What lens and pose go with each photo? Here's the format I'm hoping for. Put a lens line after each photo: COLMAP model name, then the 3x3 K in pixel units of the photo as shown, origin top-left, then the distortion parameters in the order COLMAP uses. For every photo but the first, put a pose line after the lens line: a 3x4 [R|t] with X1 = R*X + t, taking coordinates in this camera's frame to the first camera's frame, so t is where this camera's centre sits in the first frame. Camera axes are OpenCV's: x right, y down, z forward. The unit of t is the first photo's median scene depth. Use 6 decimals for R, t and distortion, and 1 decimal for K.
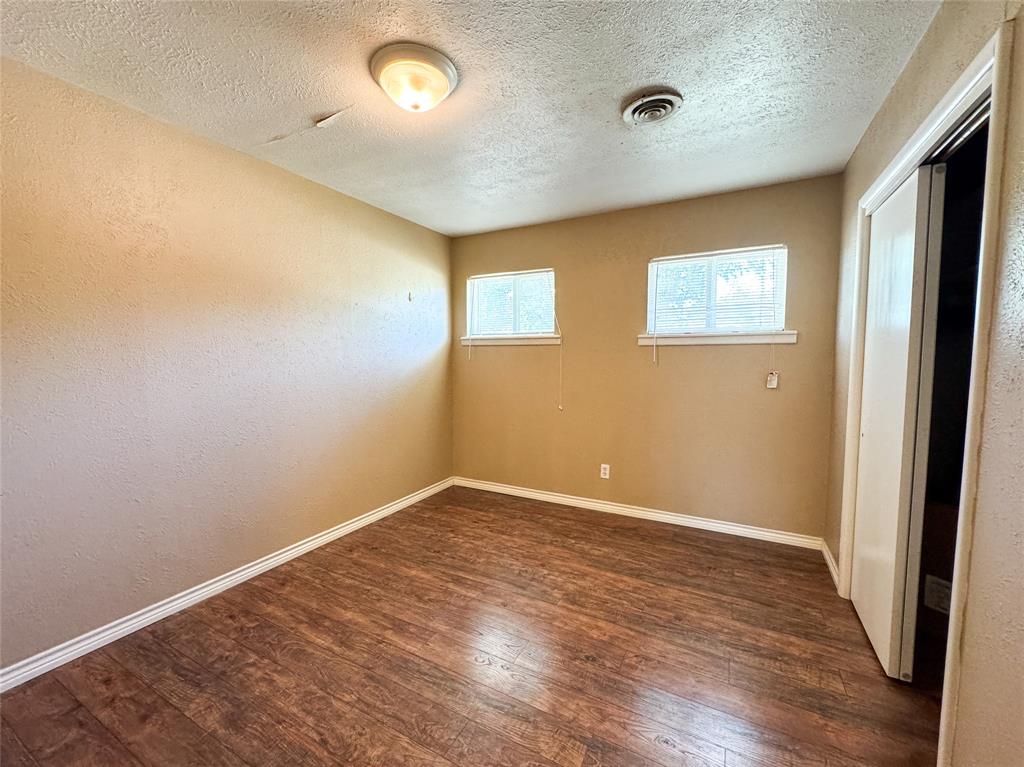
lens RADIAL K [[413.9, 0, 509.0], [0, 413.9, 382.4], [0, 0, 1]] dist [-0.005270, 0.000049]
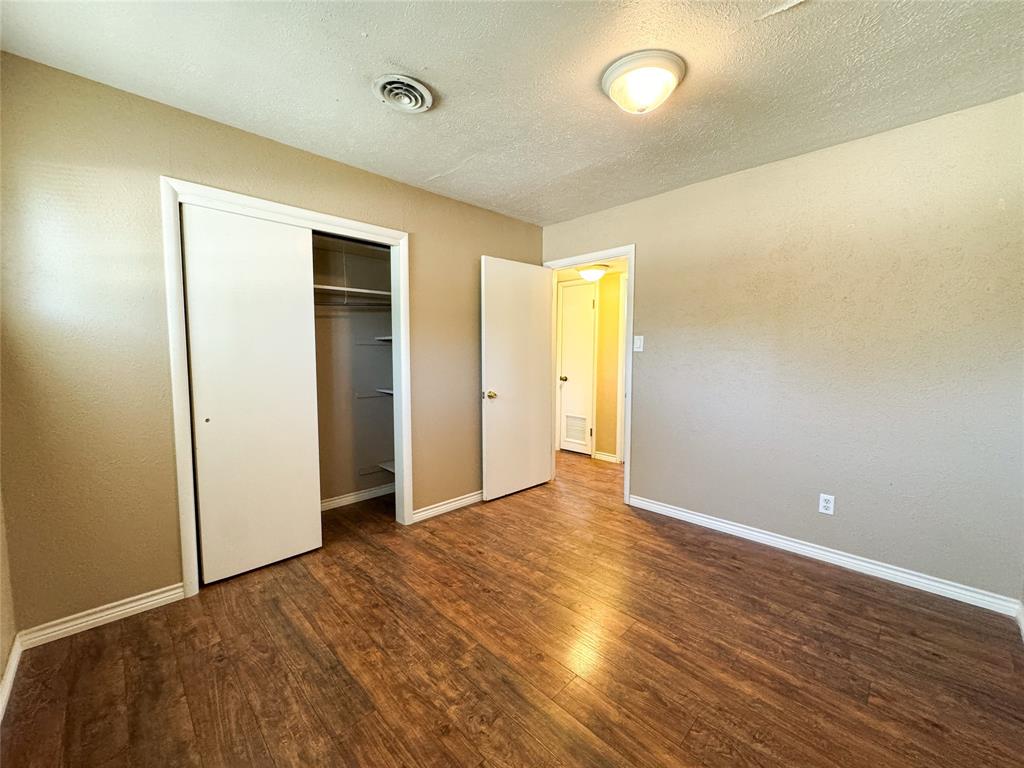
lens RADIAL K [[413.9, 0, 509.0], [0, 413.9, 382.9], [0, 0, 1]] dist [-0.005270, 0.000049]
pose [[-0.957129, -0.023258, 0.288726, -0.175446], [0.019162, 0.989504, 0.143231, -0.101714], [-0.289026, 0.142623, -0.946637, 1.736322]]
